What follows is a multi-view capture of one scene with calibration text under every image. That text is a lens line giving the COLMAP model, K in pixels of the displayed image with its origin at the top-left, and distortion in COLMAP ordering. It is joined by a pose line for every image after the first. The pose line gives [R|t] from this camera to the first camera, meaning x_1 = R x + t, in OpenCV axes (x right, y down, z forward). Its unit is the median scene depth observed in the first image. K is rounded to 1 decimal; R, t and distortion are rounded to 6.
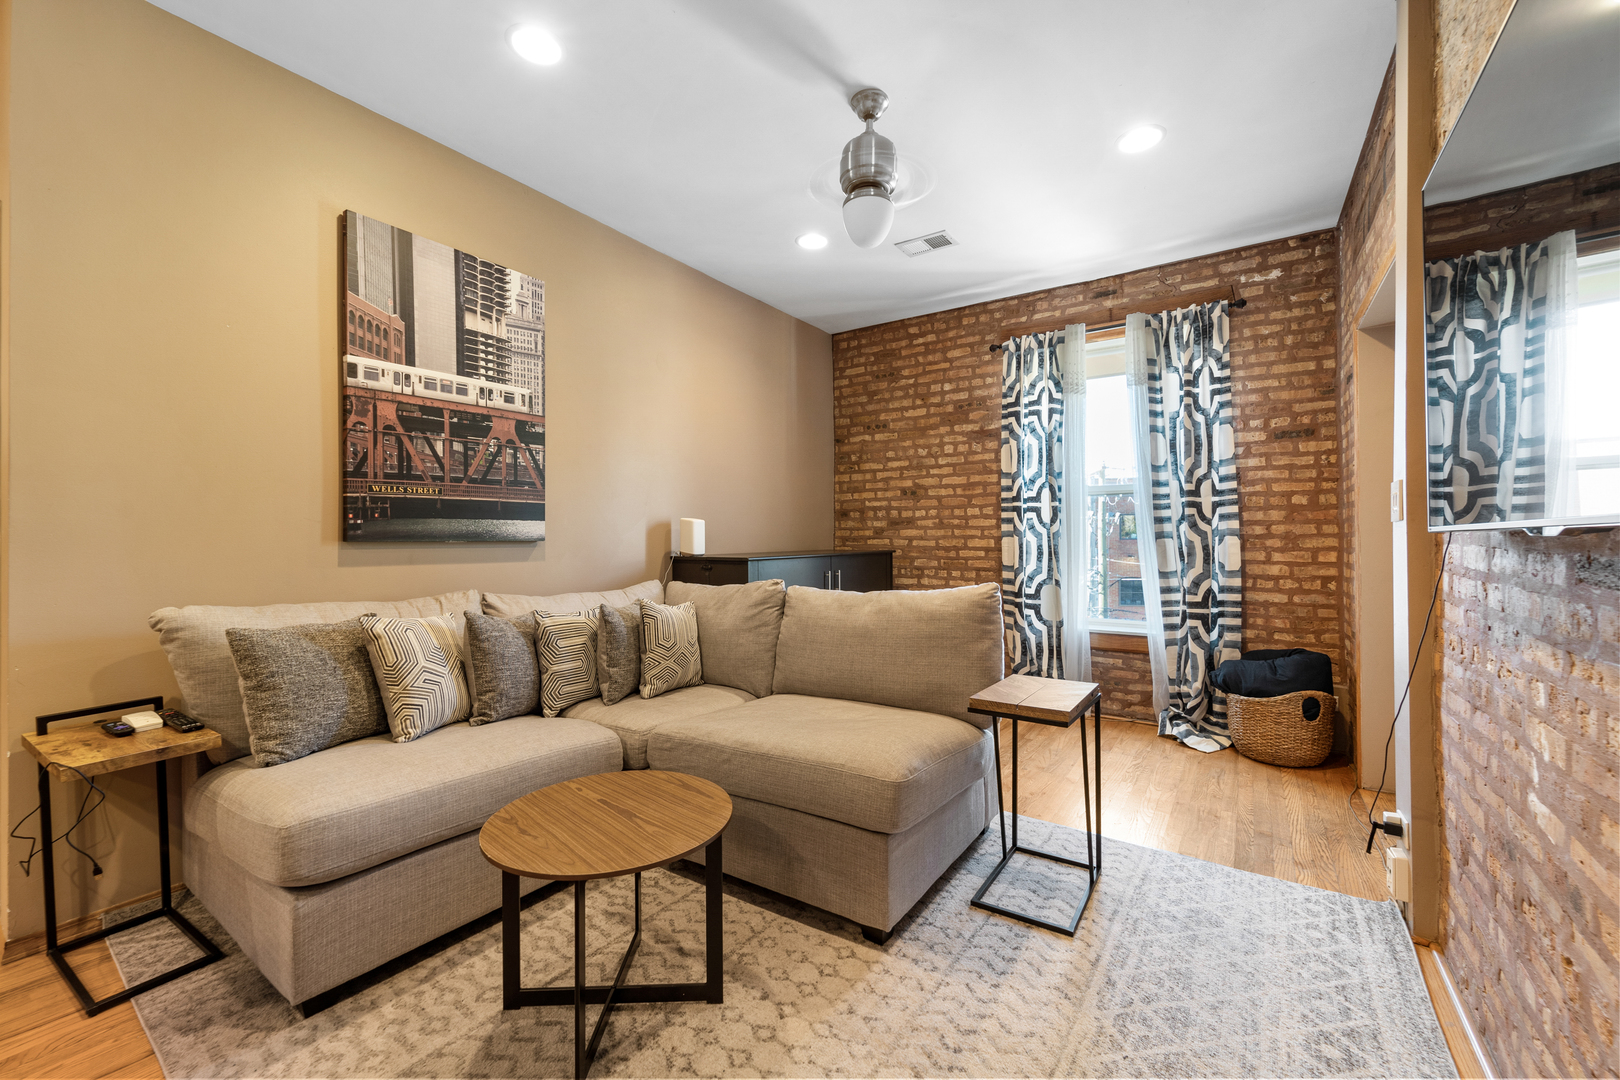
lens RADIAL K [[651.8, 0, 810.0], [0, 651.8, 540.0], [0, 0, 1]] dist [0.000121, -0.001521]
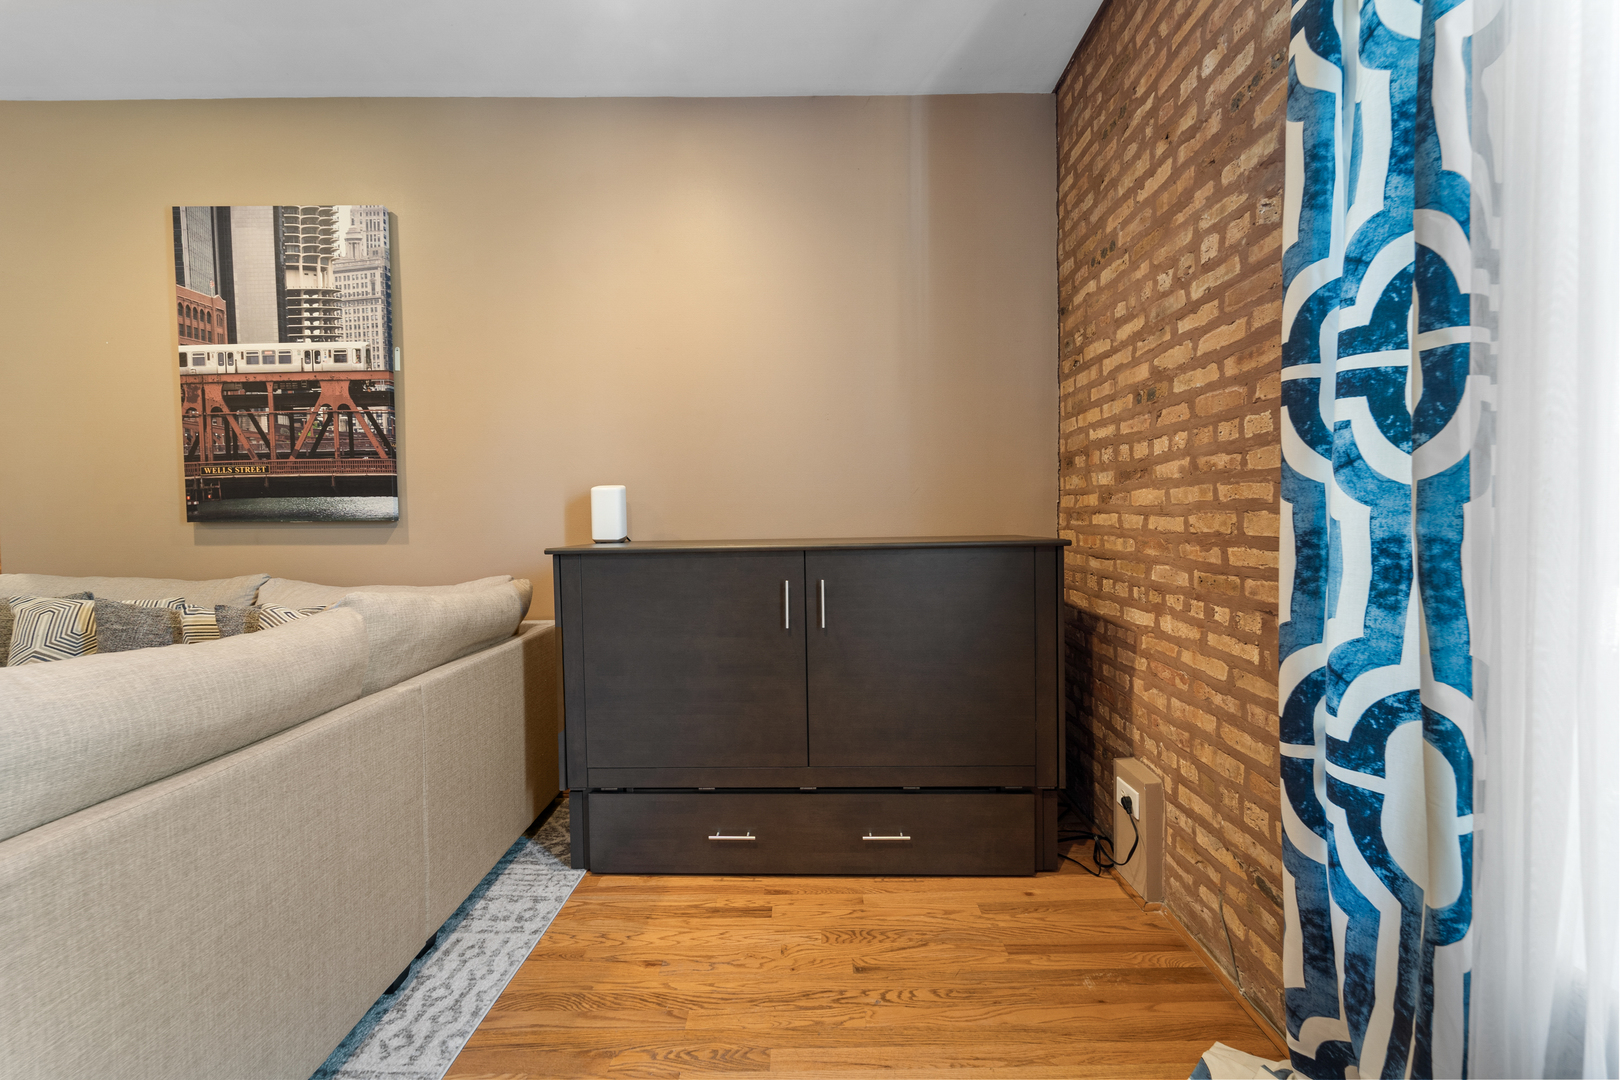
lens RADIAL K [[651.8, 0, 810.0], [0, 651.8, 540.0], [0, 0, 1]] dist [0.000121, -0.001521]
pose [[0.562127, 0.026860, -0.826615, 0.618650], [0.005571, 0.999327, 0.036260, -0.000860], [0.827032, -0.024988, 0.561599, 1.025688]]
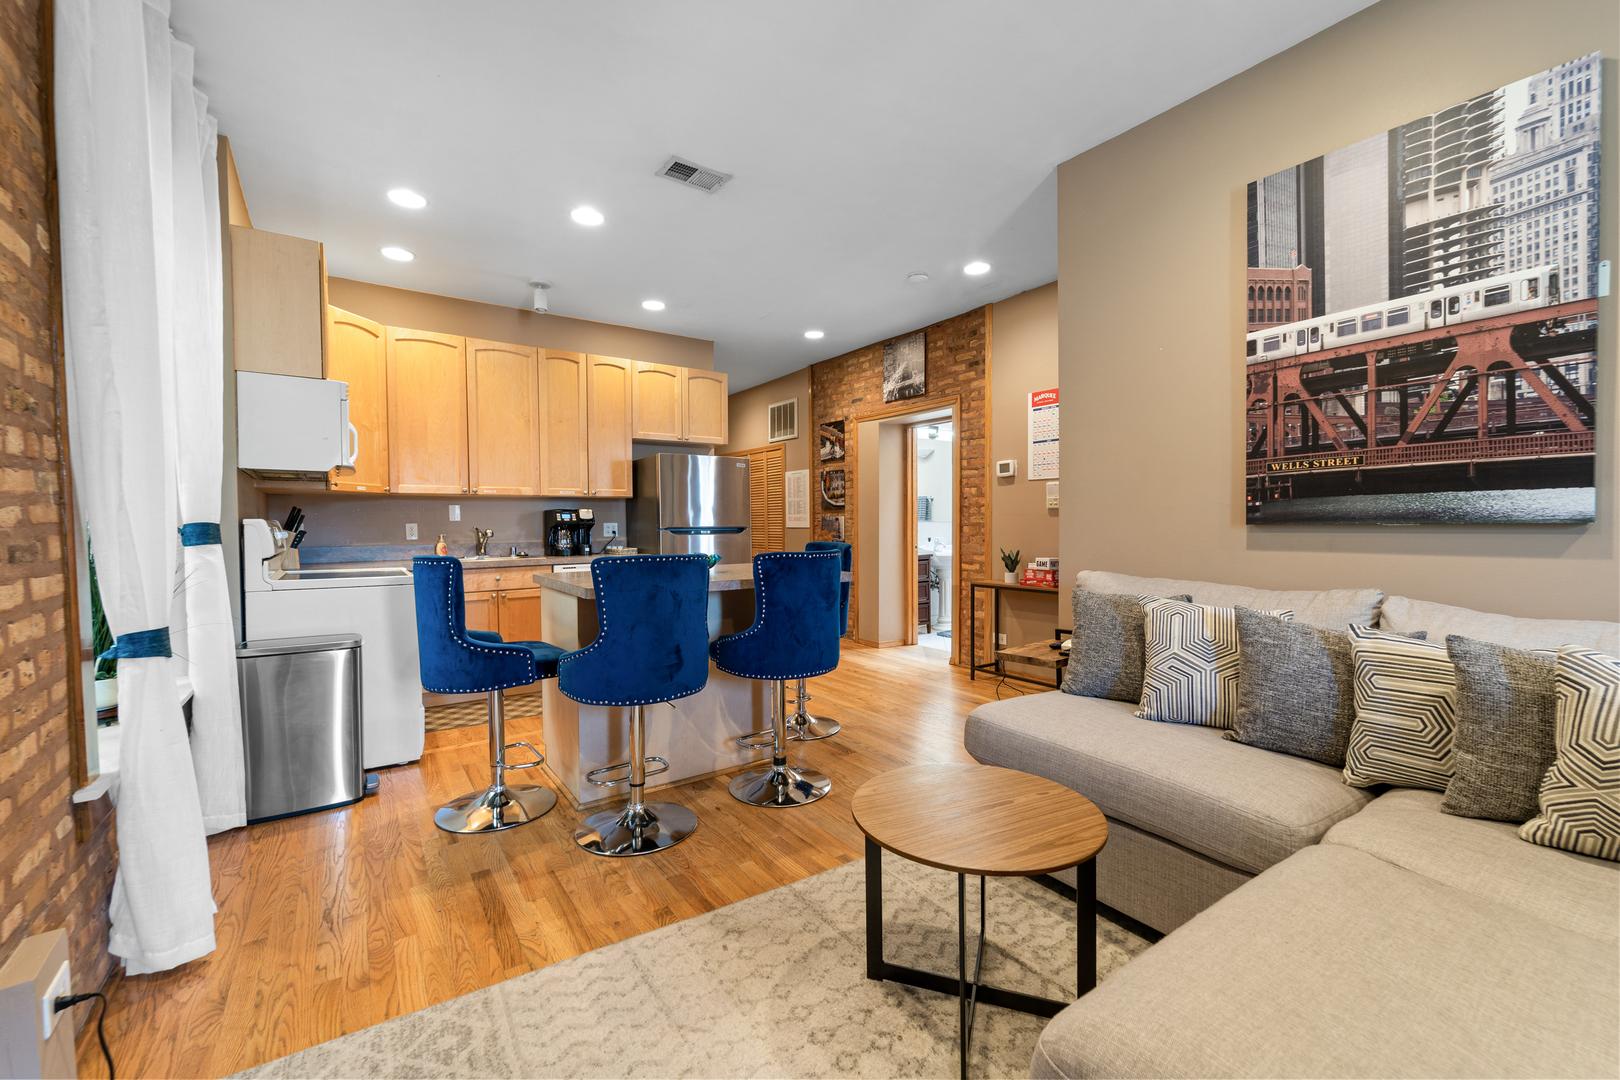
lens RADIAL K [[651.8, 0, 810.0], [0, 651.8, 540.0], [0, 0, 1]] dist [0.000121, -0.001521]
pose [[-0.360117, 0.025686, -0.932553, 0.369681], [0.005898, 0.999664, 0.025257, -0.002312], [0.932889, 0.003596, -0.360147, 0.609093]]
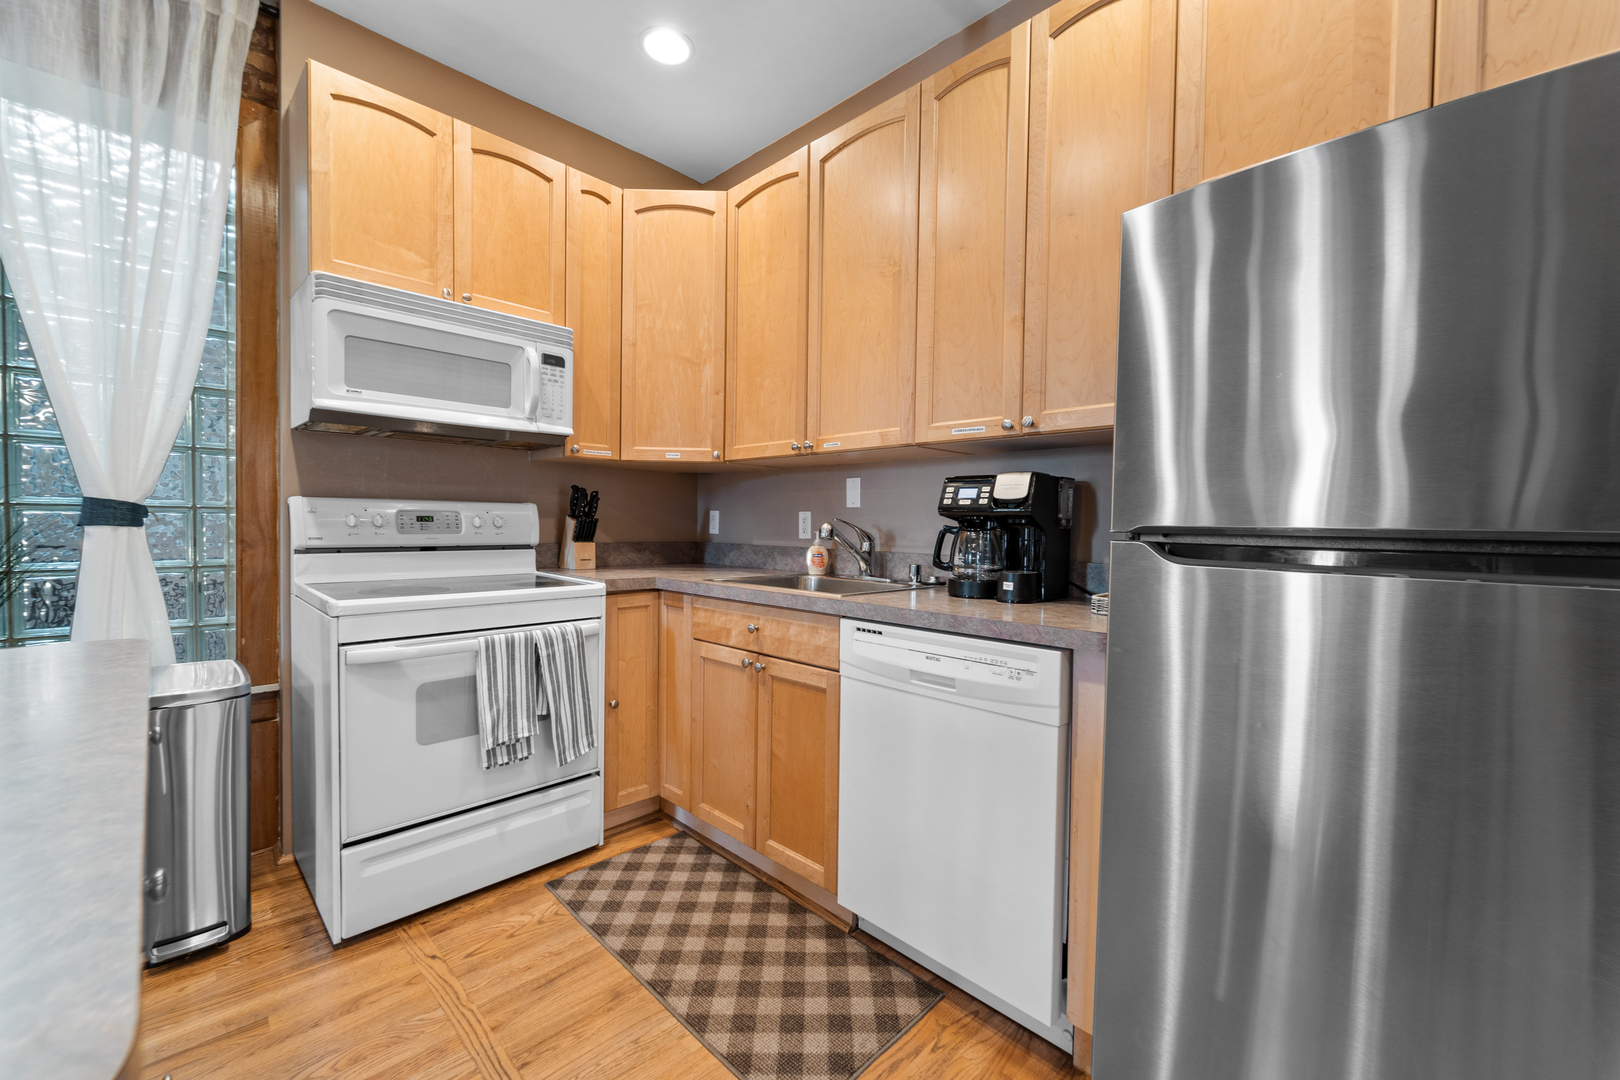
lens RADIAL K [[651.8, 0, 810.0], [0, 651.8, 540.0], [0, 0, 1]] dist [0.000121, -0.001521]
pose [[-0.981745, -0.018942, 0.189257, -0.824842], [-0.013846, 0.999506, 0.028216, 0.004128], [-0.189698, 0.025080, -0.981522, 0.119326]]
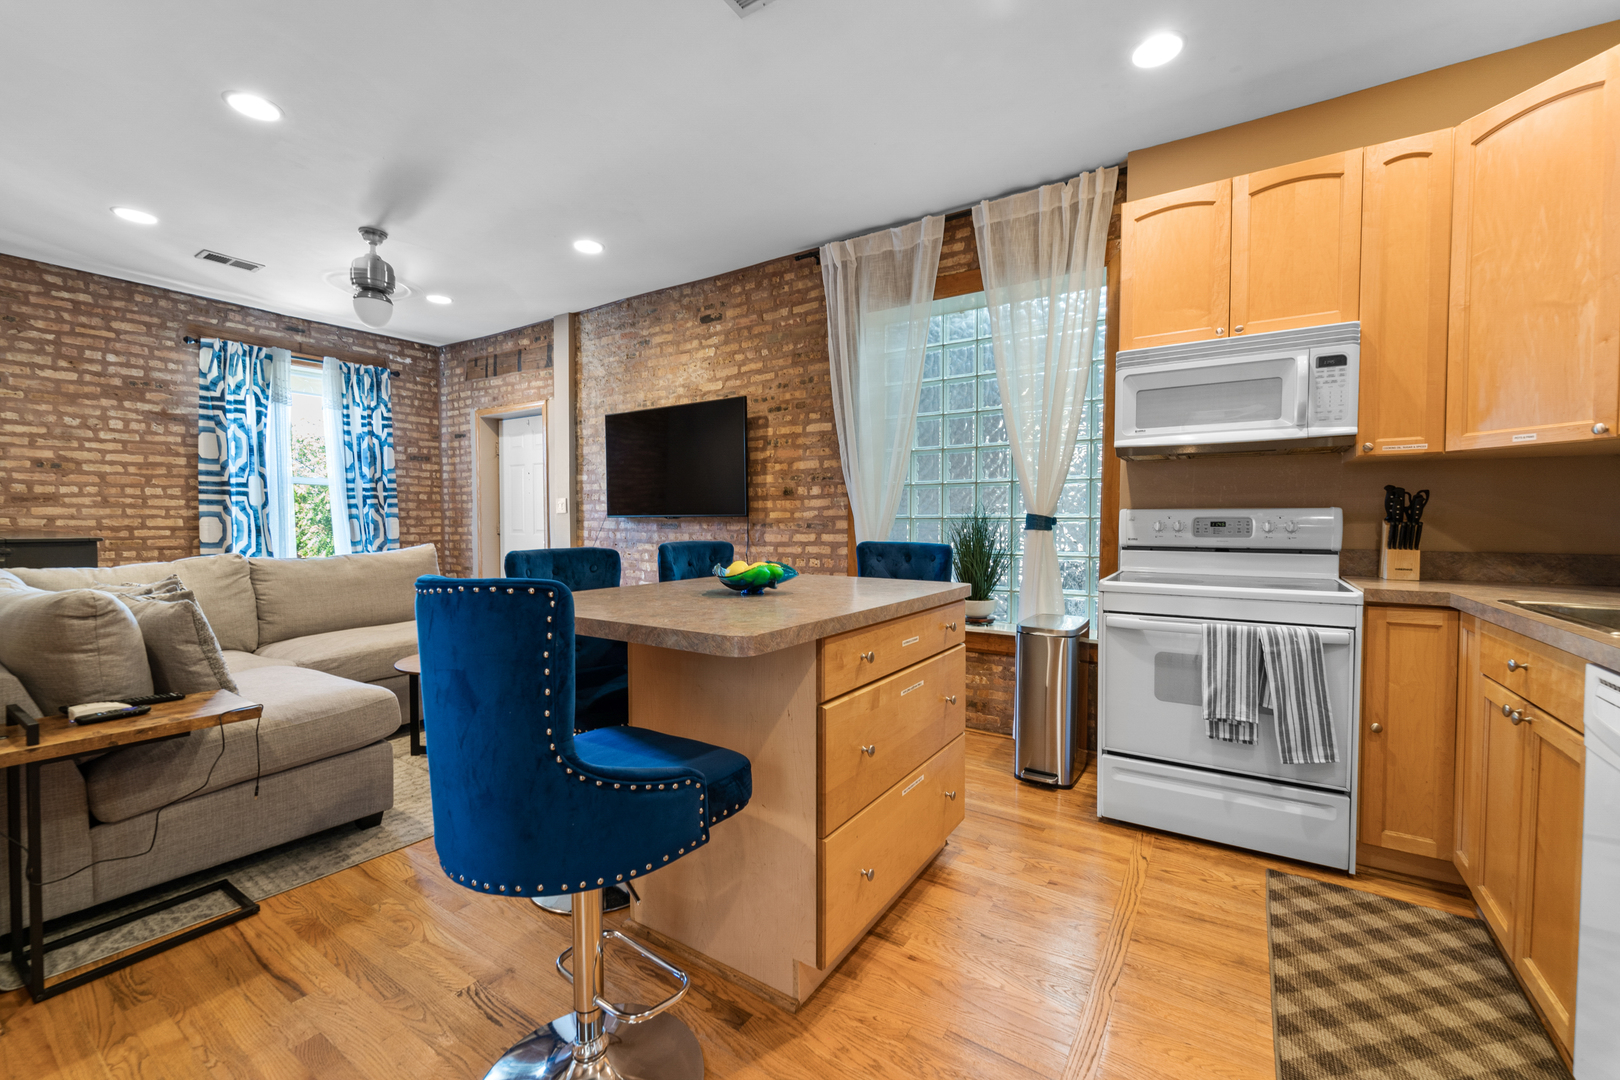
lens RADIAL K [[651.8, 0, 810.0], [0, 651.8, 540.0], [0, 0, 1]] dist [0.000121, -0.001521]
pose [[-0.016064, -0.028519, 0.999464, -1.235523], [-0.000910, 0.999593, 0.028508, 0.003397], [-0.999871, -0.000452, -0.016084, -0.003566]]
